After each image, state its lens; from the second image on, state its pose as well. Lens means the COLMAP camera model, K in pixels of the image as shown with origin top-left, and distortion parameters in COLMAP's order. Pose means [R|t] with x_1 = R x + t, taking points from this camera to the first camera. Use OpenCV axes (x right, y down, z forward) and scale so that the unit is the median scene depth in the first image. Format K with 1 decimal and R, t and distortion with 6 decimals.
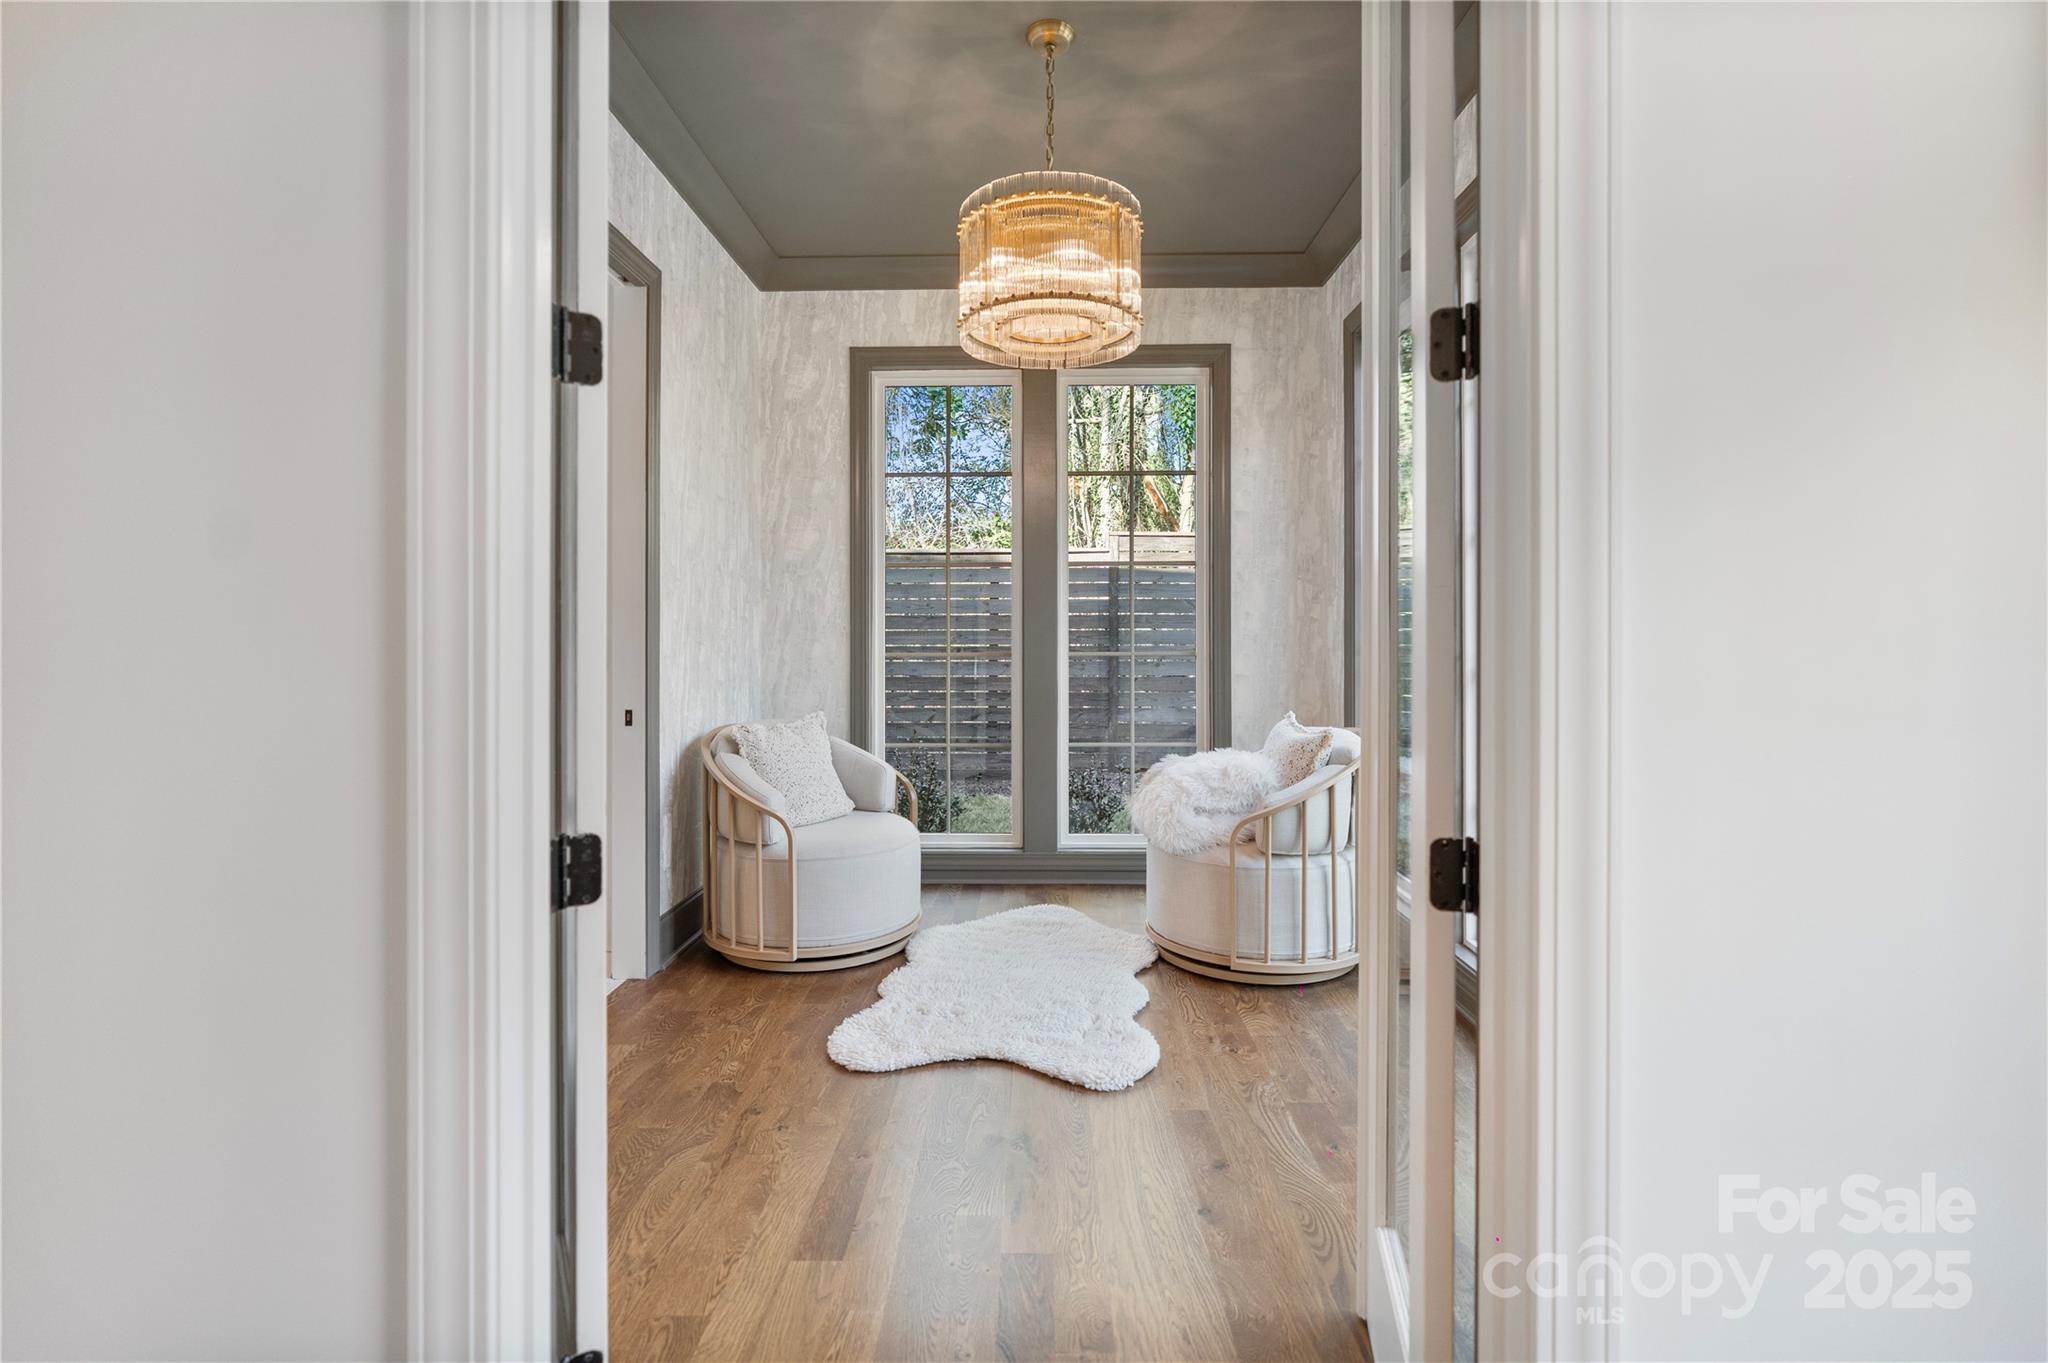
lens RADIAL K [[928.5, 0, 1016.0], [0, 928.5, 640.6], [0, 0, 1]] dist [-0.004592, 0.000377]
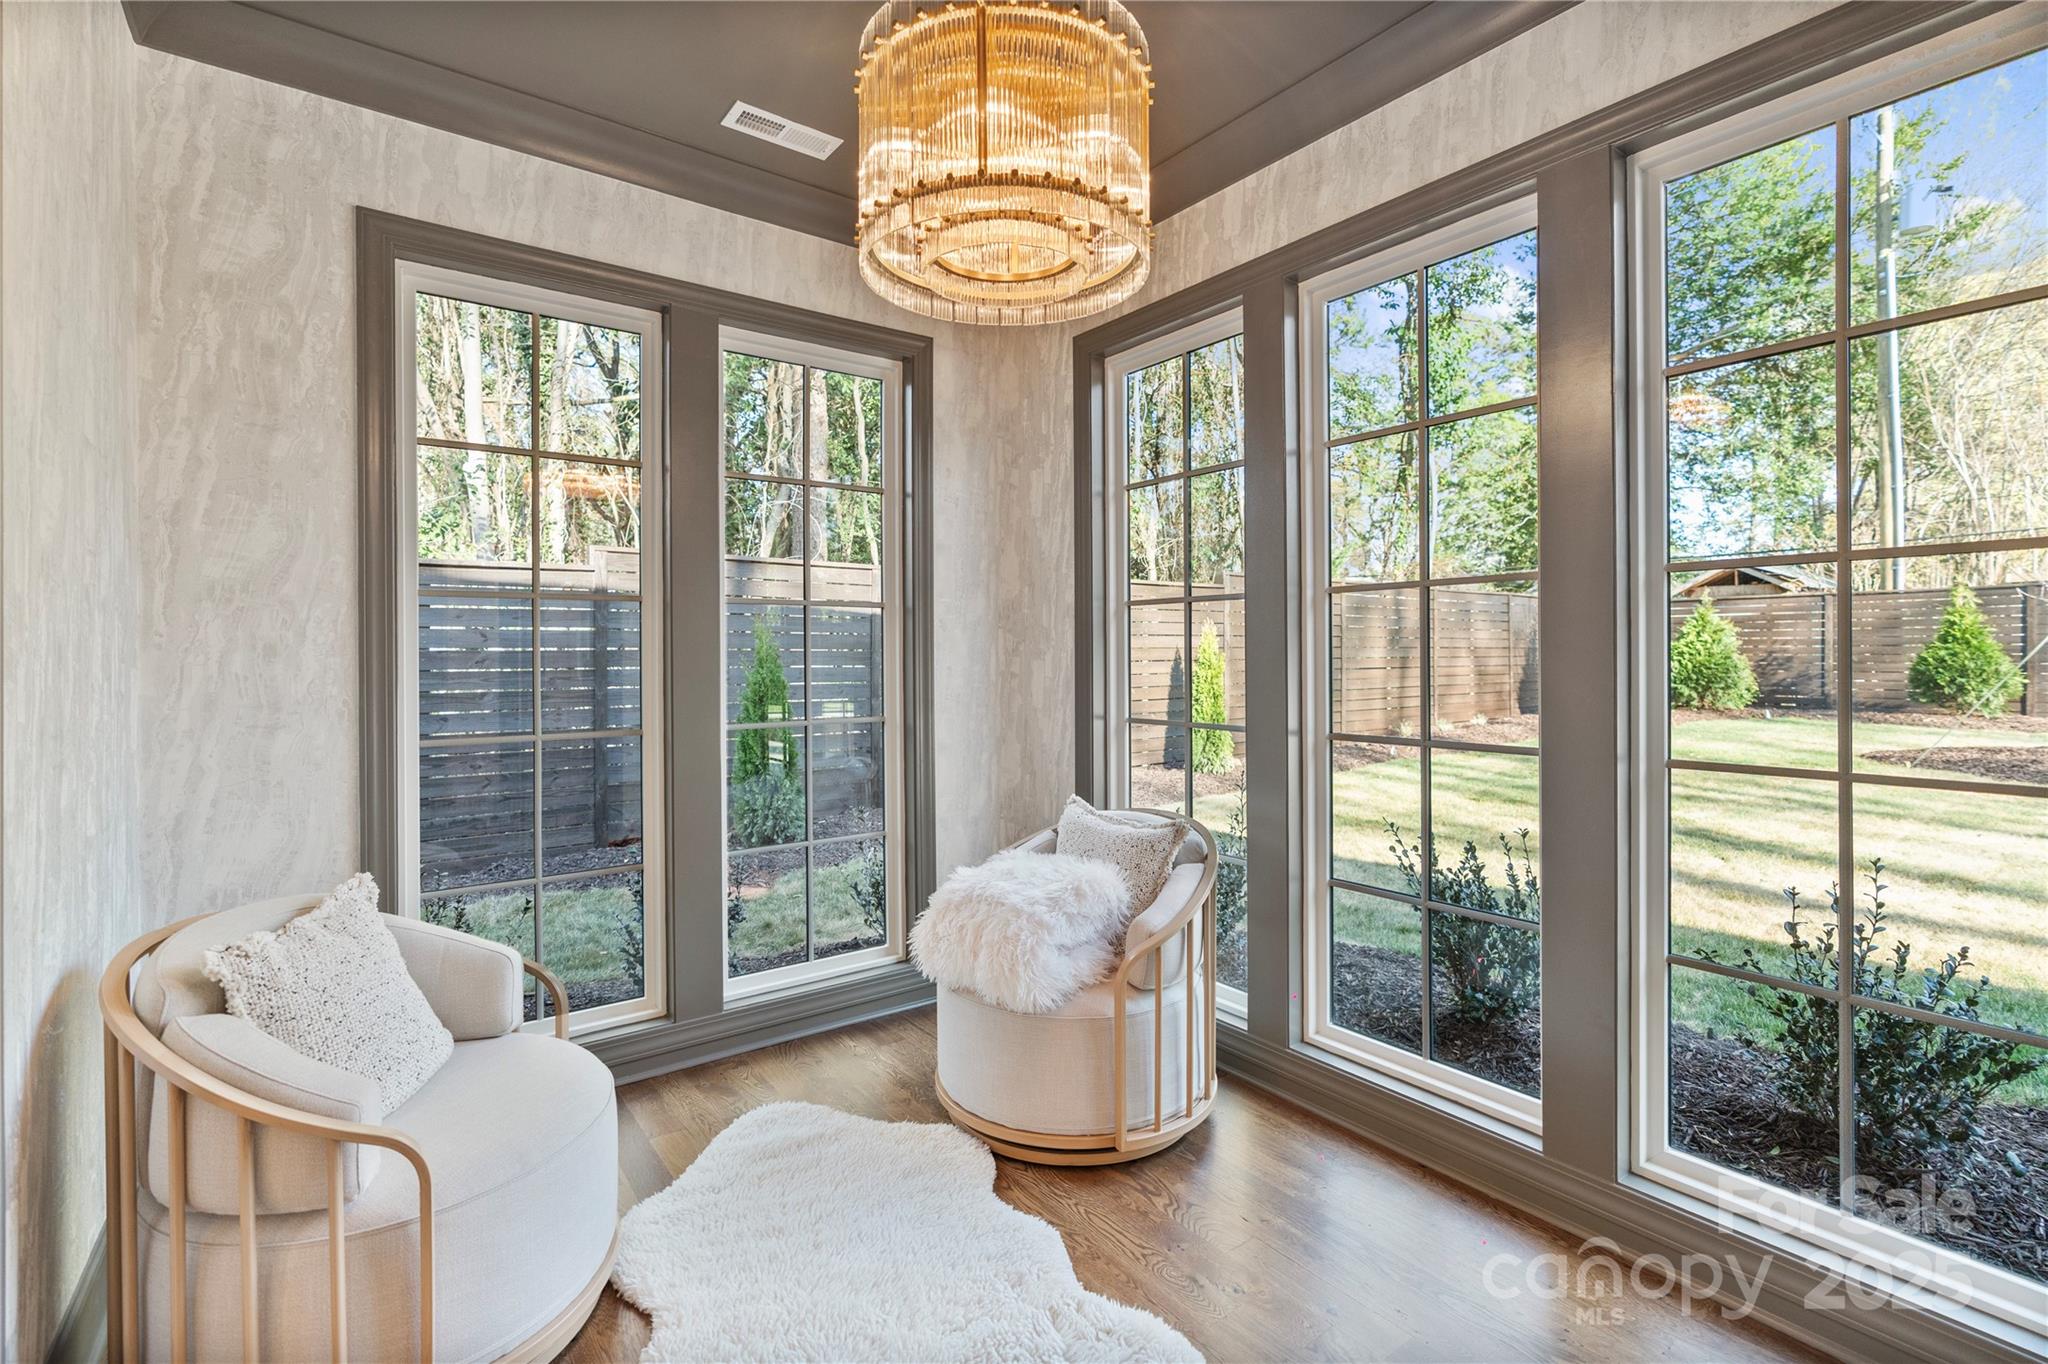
lens RADIAL K [[928.5, 0, 1025.7], [0, 928.5, 663.9], [0, 0, 1]] dist [-0.004592, 0.000377]
pose [[0.790373, -0.008780, 0.612563, -0.204165], [0.007174, 0.999961, 0.005076, -0.037356], [-0.612584, 0.000382, 0.790405, 0.306095]]
